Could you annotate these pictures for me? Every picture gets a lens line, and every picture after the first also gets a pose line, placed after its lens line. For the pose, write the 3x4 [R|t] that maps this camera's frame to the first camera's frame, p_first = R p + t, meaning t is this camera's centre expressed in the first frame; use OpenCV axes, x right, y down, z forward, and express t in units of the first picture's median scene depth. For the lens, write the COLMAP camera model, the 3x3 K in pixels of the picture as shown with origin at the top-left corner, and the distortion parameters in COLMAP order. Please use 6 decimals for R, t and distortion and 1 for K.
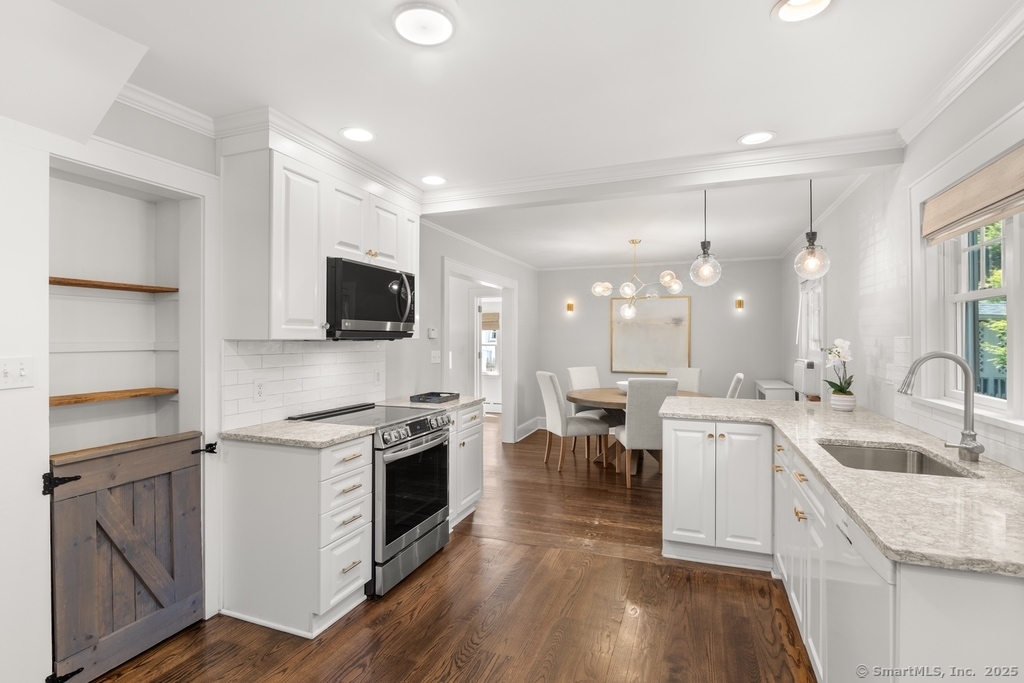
lens RADIAL K [[497.1, 0, 509.5], [0, 497.1, 334.2], [0, 0, 1]] dist [-0.022707, -0.000090]
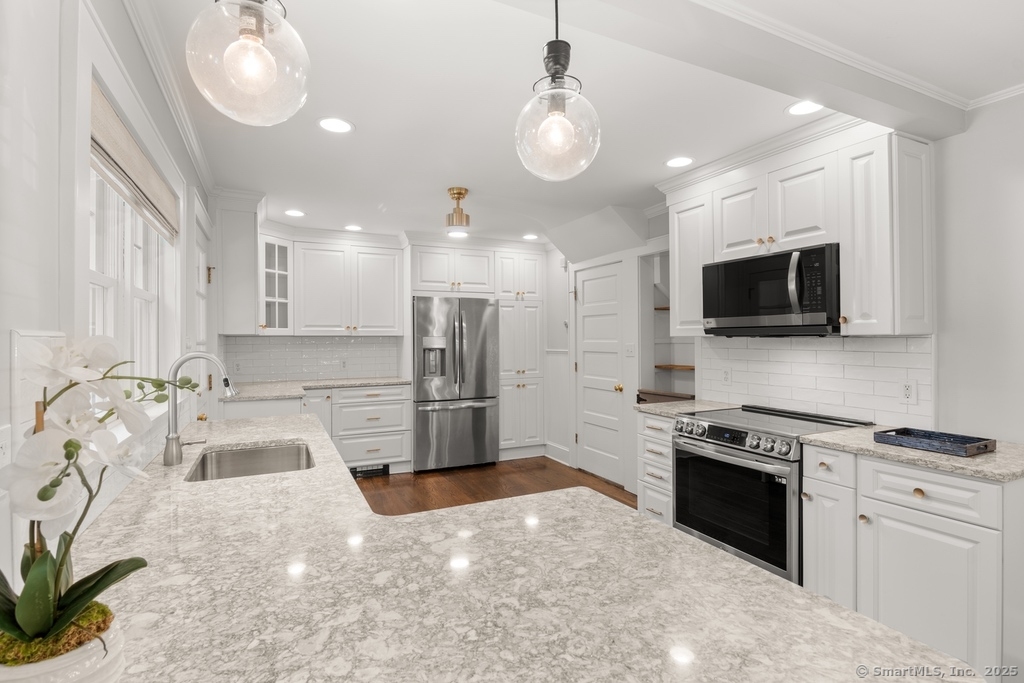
lens RADIAL K [[497.1, 0, 510.4], [0, 497.1, 343.3], [0, 0, 1]] dist [-0.022707, -0.000090]
pose [[-0.690933, 0.007577, -0.722879, 0.781186], [0.007698, 0.999965, 0.003124, 0.019894], [0.722878, -0.003406, -0.690968, 1.448922]]
